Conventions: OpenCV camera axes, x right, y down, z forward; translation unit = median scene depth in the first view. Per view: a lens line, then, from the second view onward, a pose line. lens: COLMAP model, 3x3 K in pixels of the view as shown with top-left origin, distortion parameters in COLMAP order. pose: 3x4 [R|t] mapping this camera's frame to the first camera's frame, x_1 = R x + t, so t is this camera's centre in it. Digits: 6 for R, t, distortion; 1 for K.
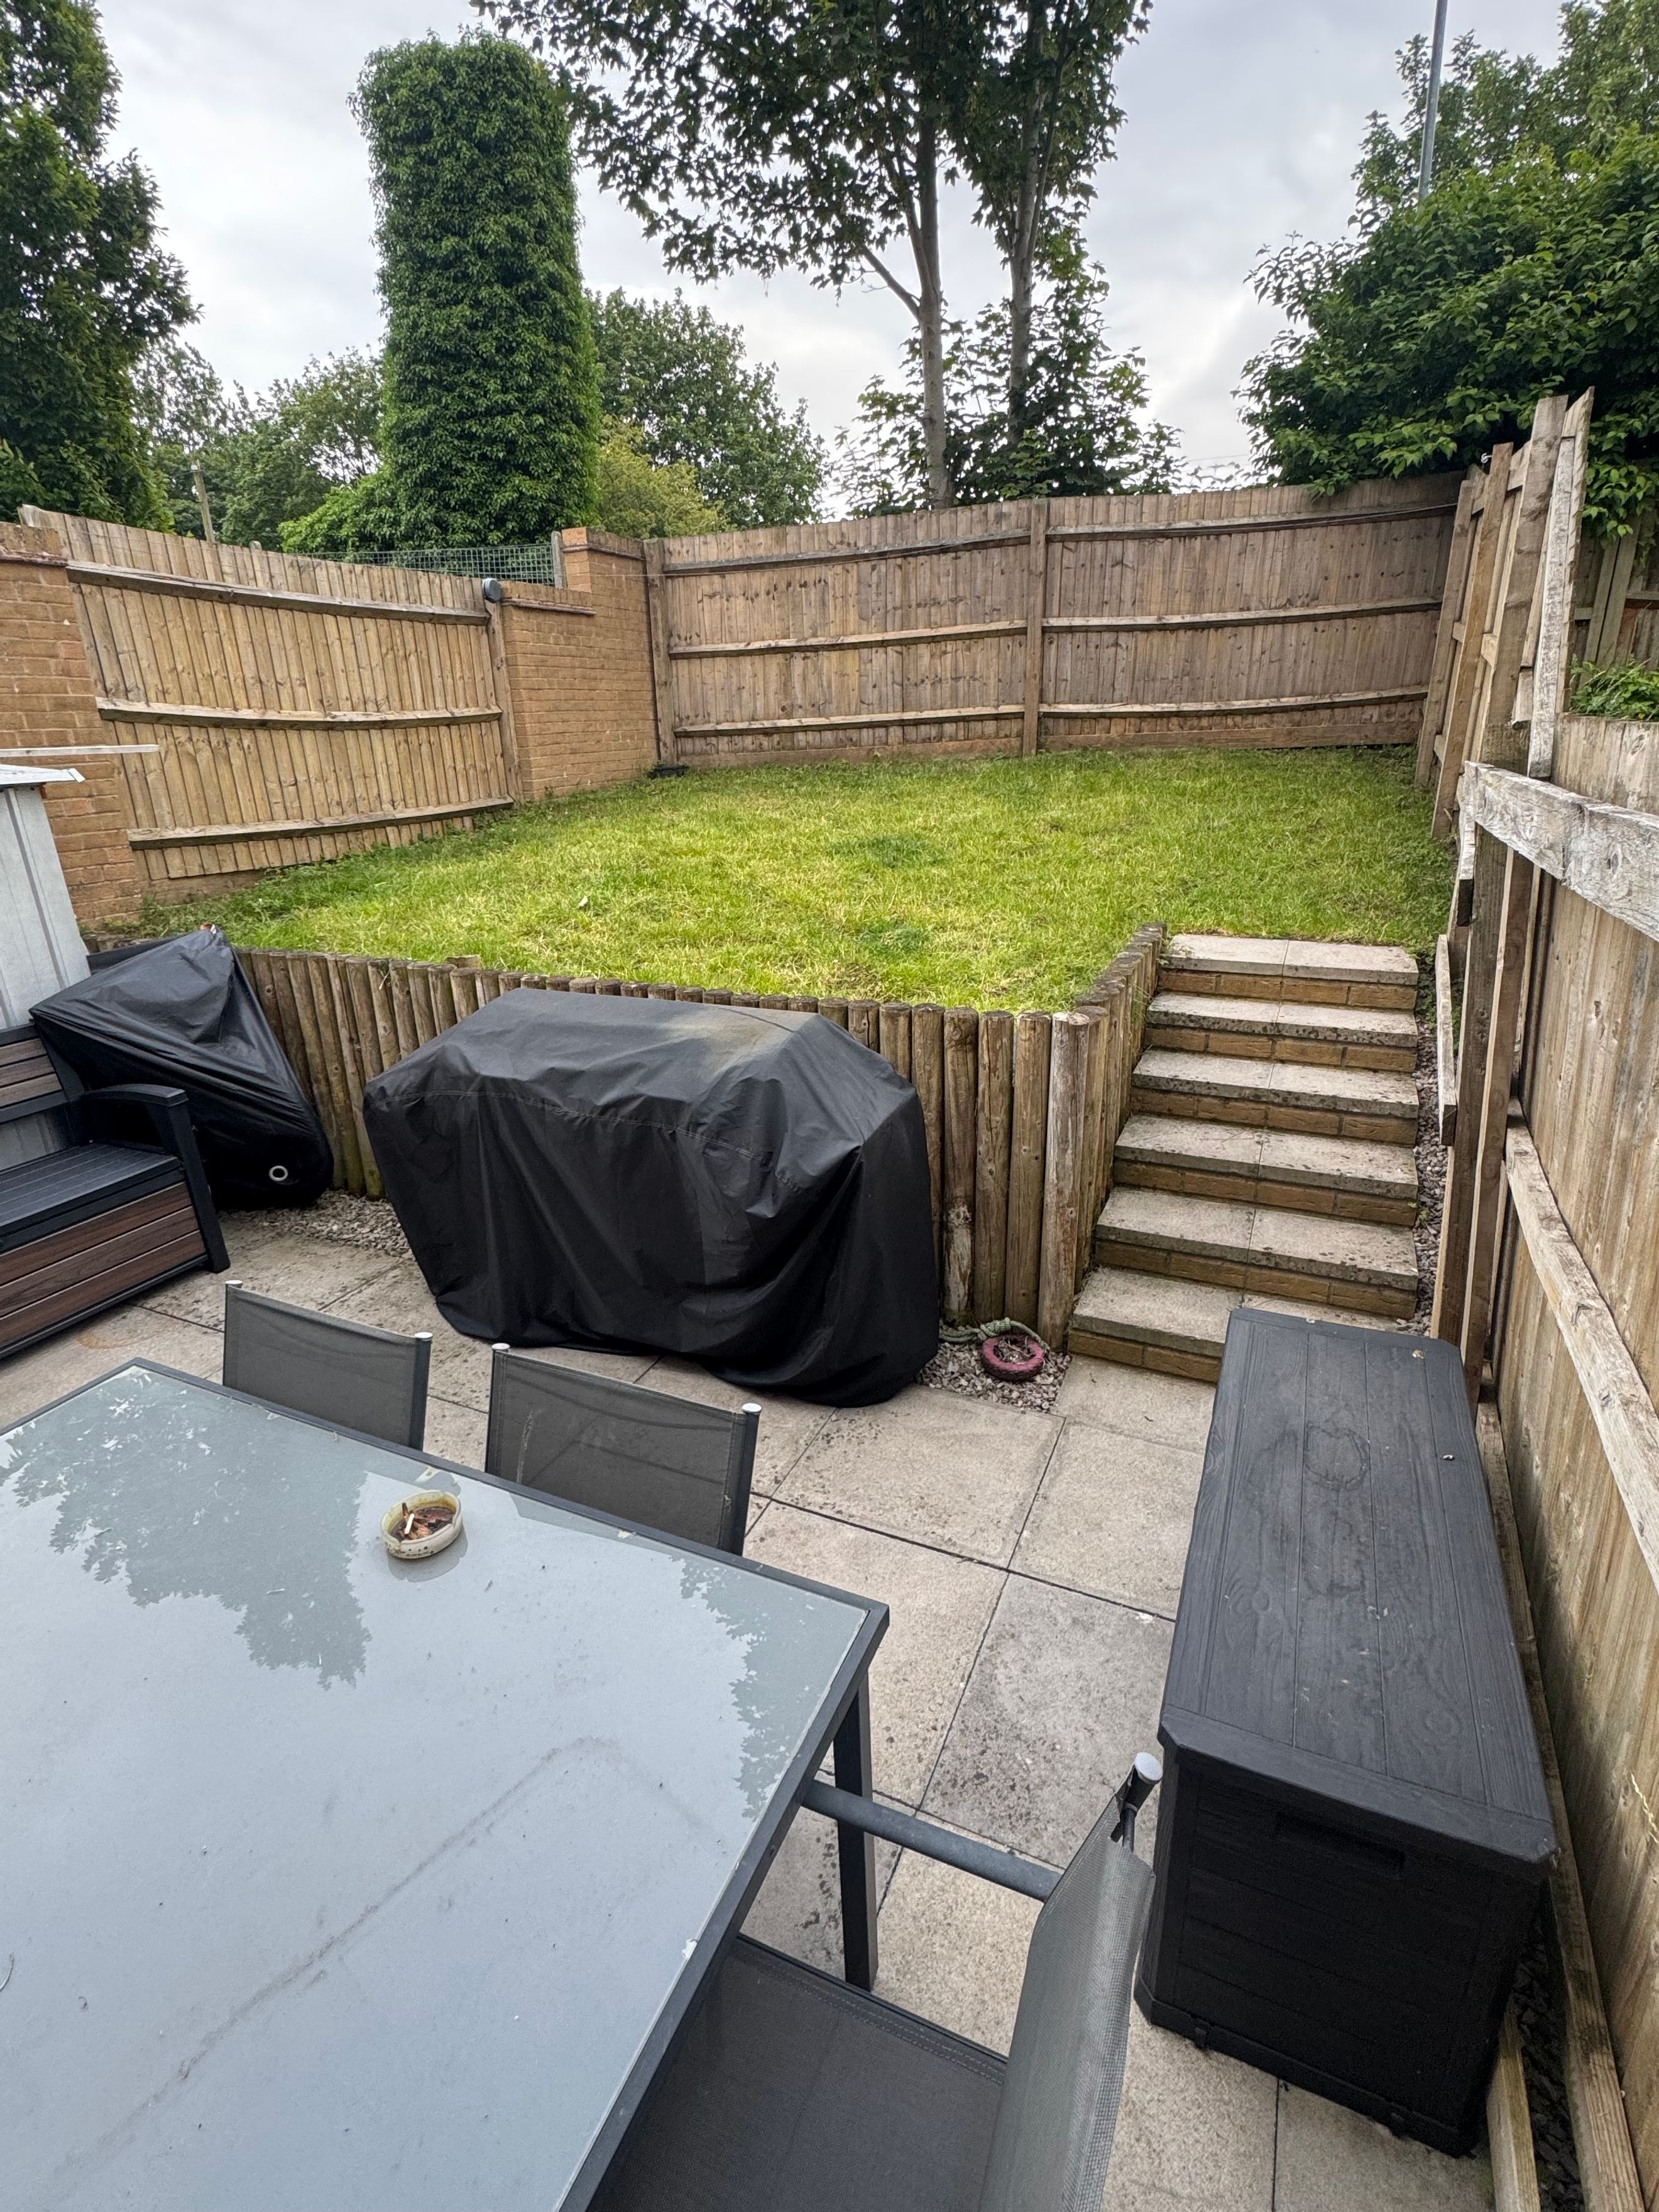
lens RADIAL K [[1049.9, 0, 831.3], [0, 1049.9, 1102.0], [0, 0, 1]] dist [-0.003610, -0.000170]
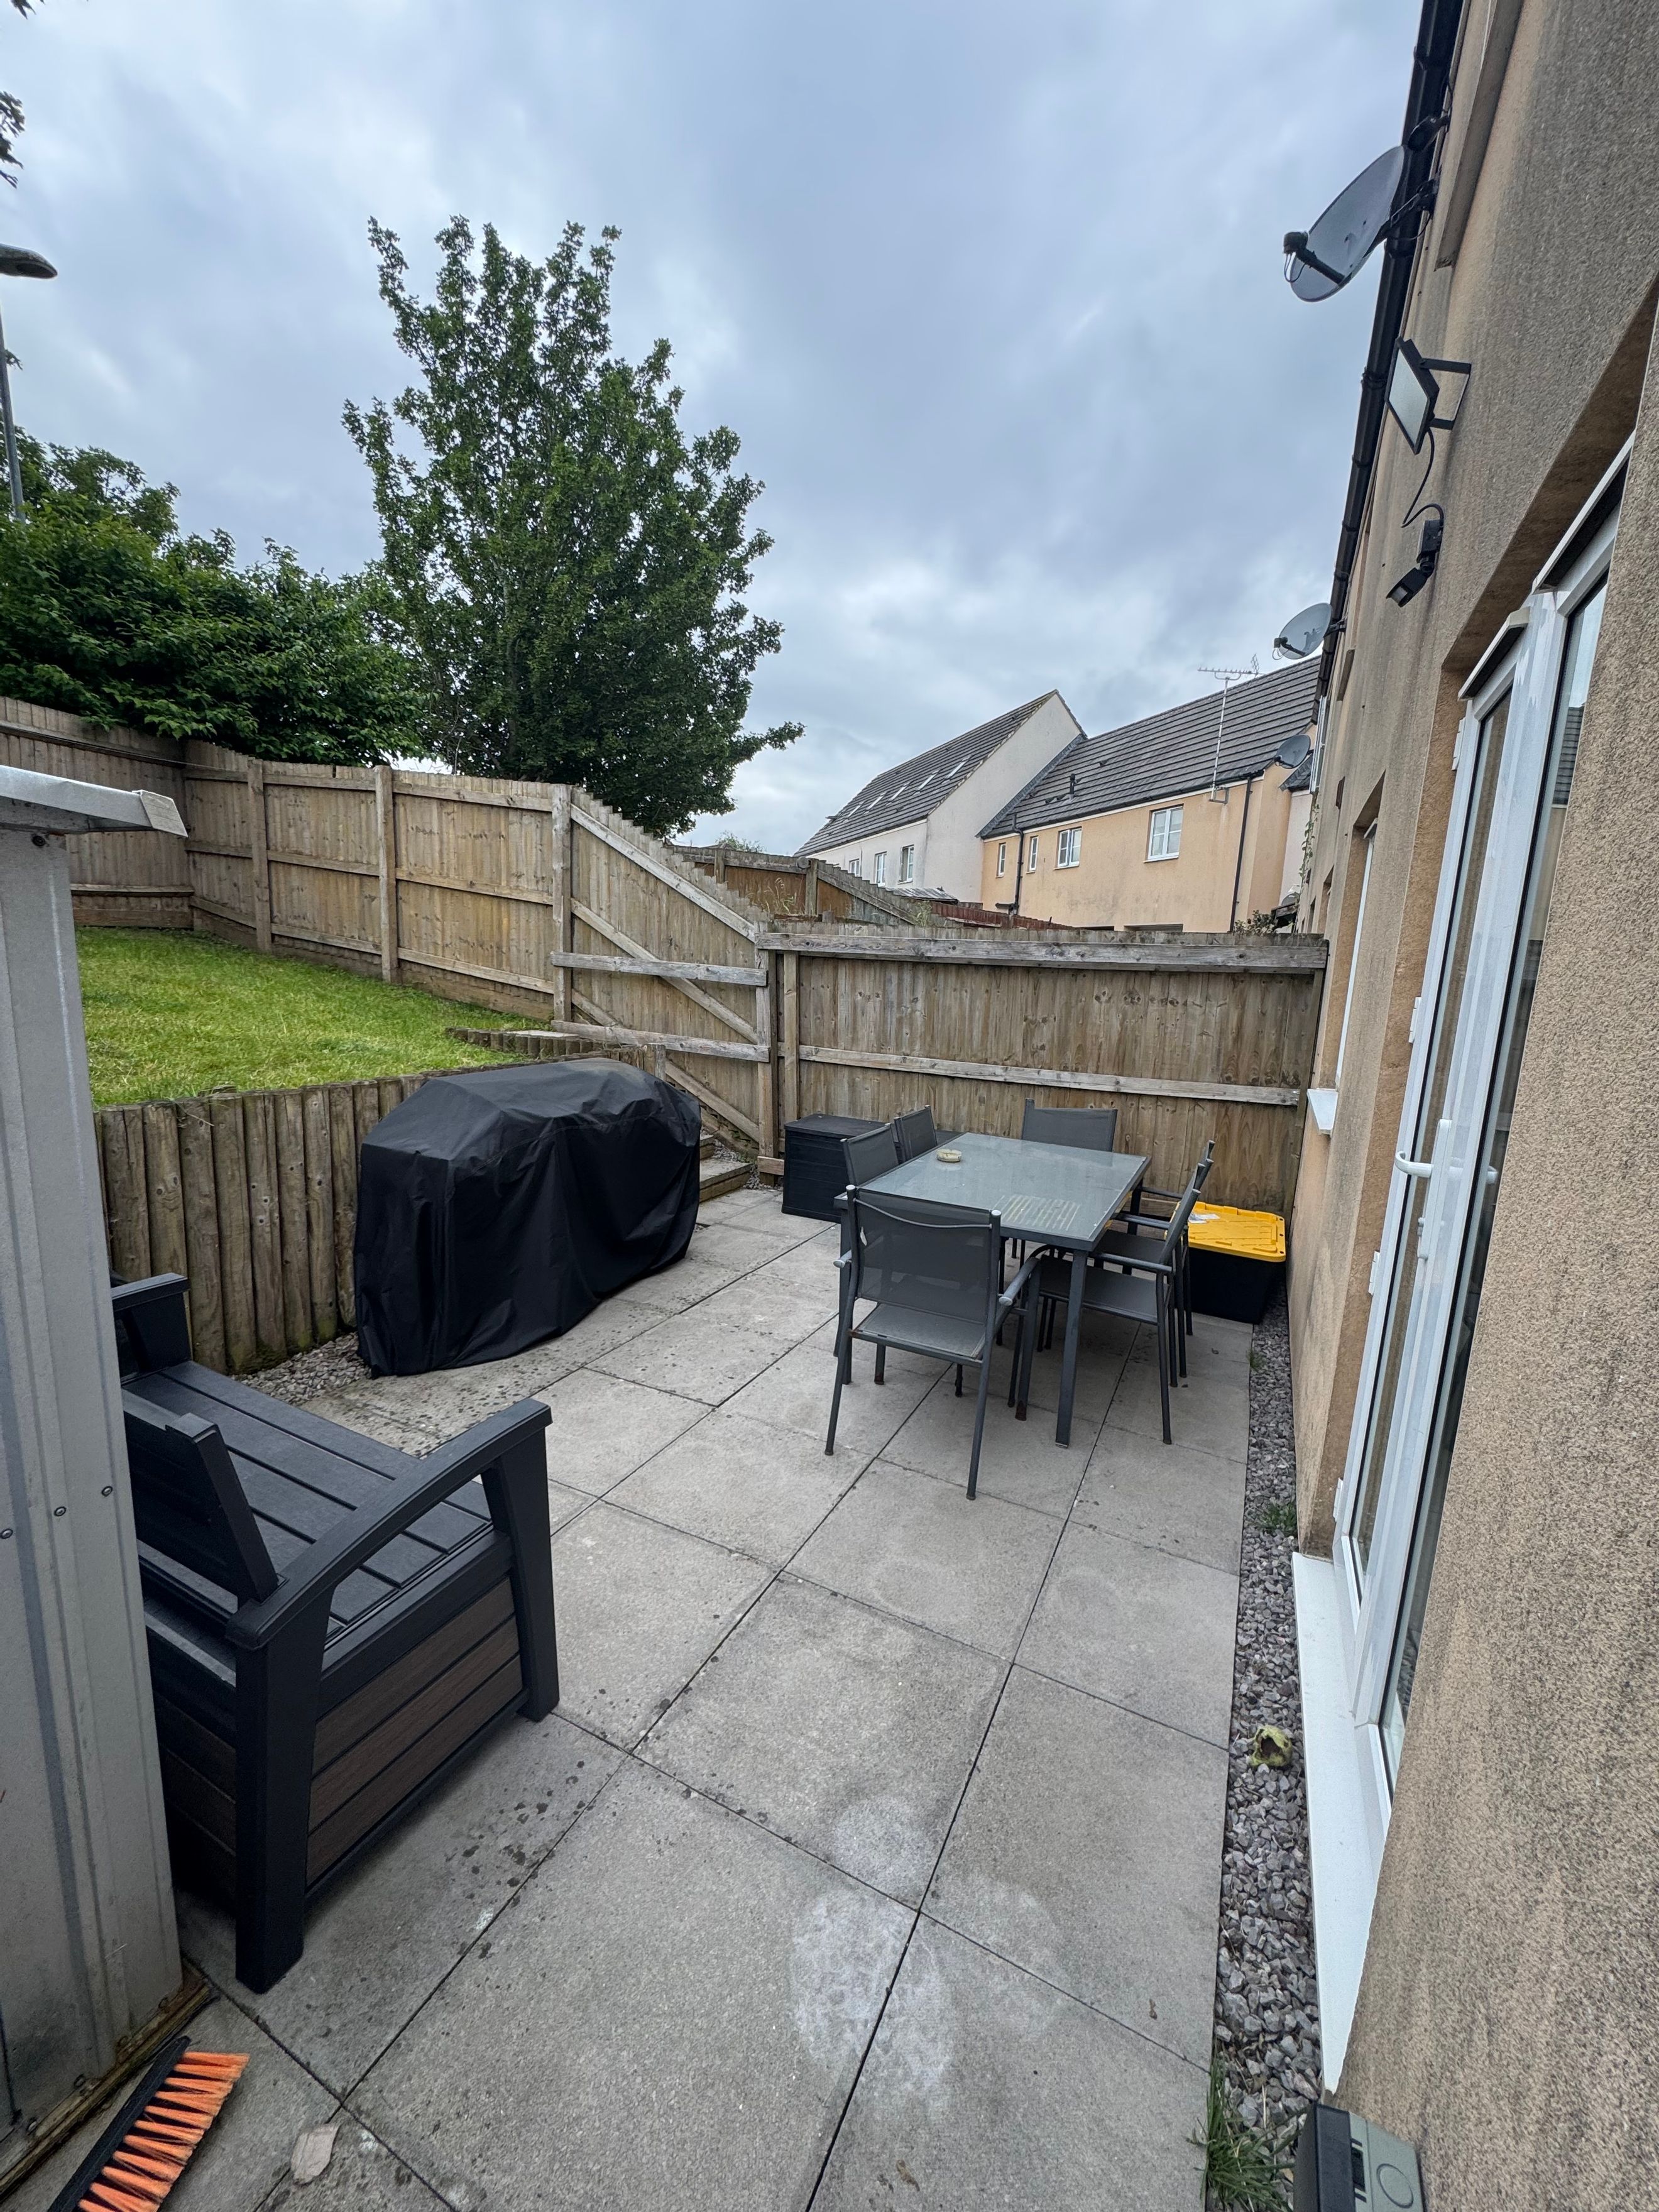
lens RADIAL K [[879.4, 0, 824.7], [0, 879.4, 1107.0], [0, 0, 1]] dist [-0.003740, 0.000538]
pose [[0.040523, -0.140034, 0.989317, -0.567014], [0.295686, 0.947463, 0.121998, -0.027420], [-0.954425, 0.287583, 0.079800, 0.219527]]
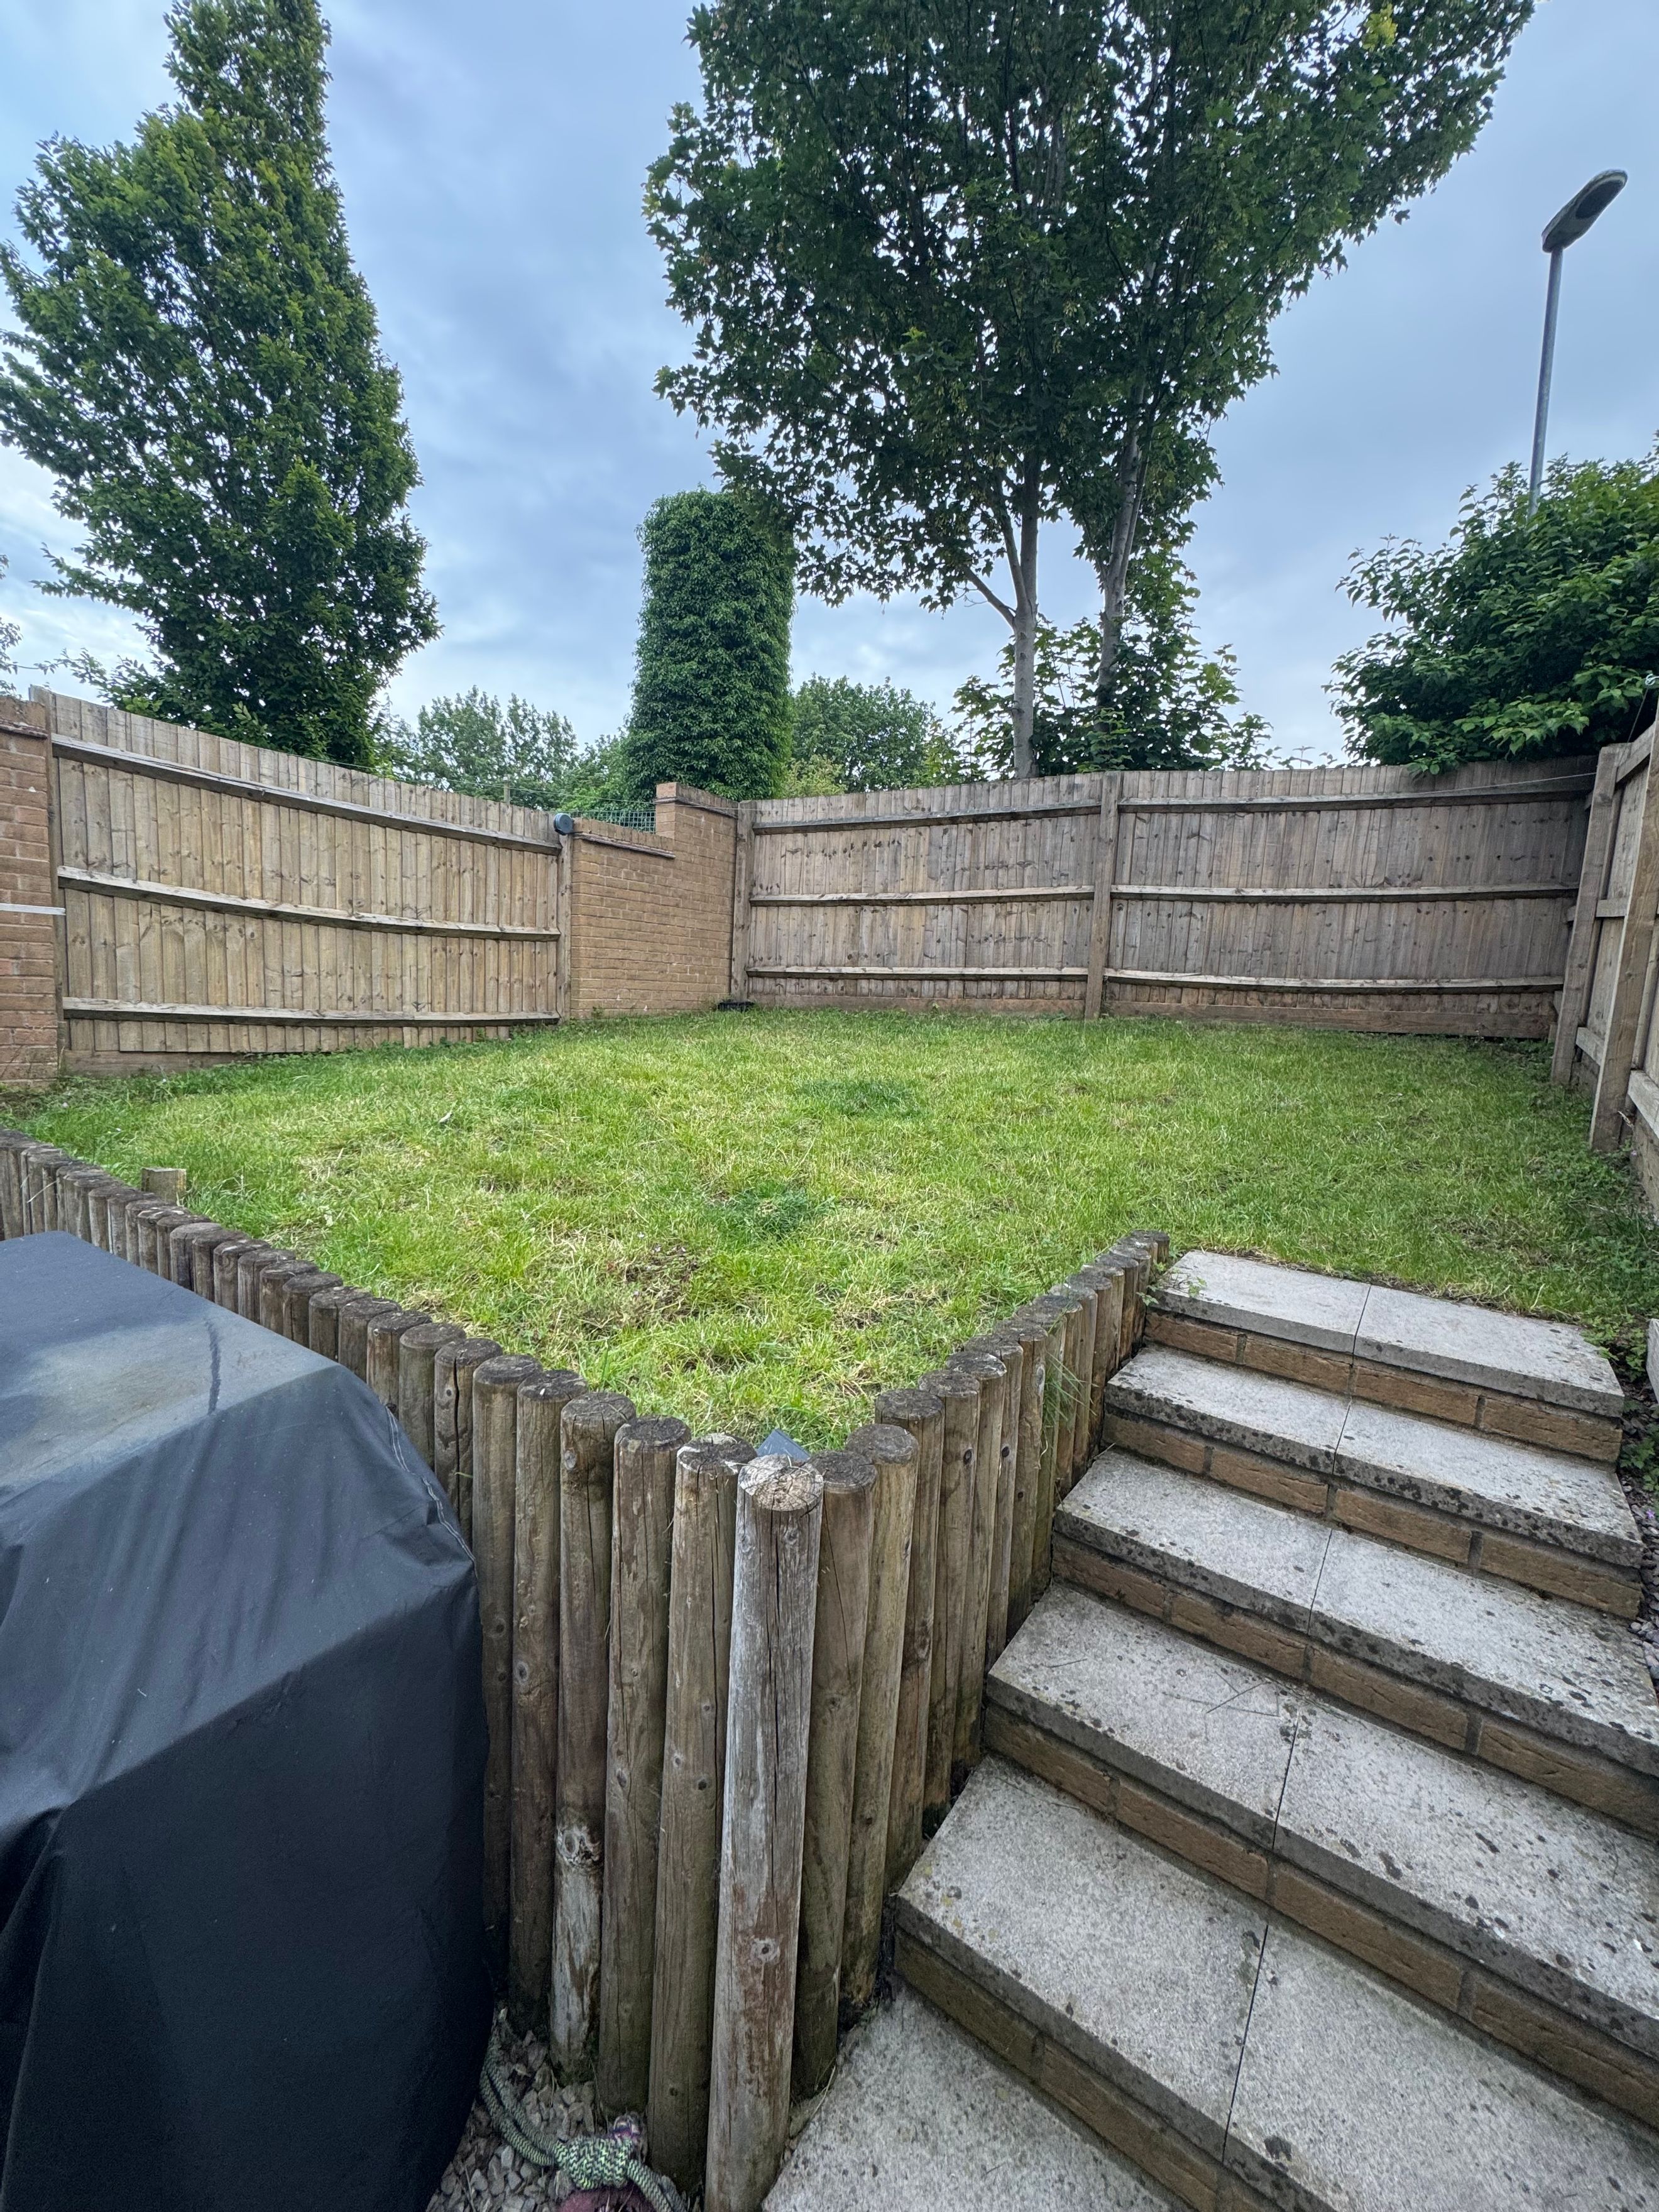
lens RADIAL K [[879.4, 0, 832.3], [0, 879.4, 1101.8], [0, 0, 1]] dist [-0.003740, 0.000538]
pose [[0.980310, 0.097356, -0.171795, 0.112566], [-0.133774, 0.967377, -0.215143, -0.059028], [0.145245, 0.233888, 0.961353, 0.236999]]
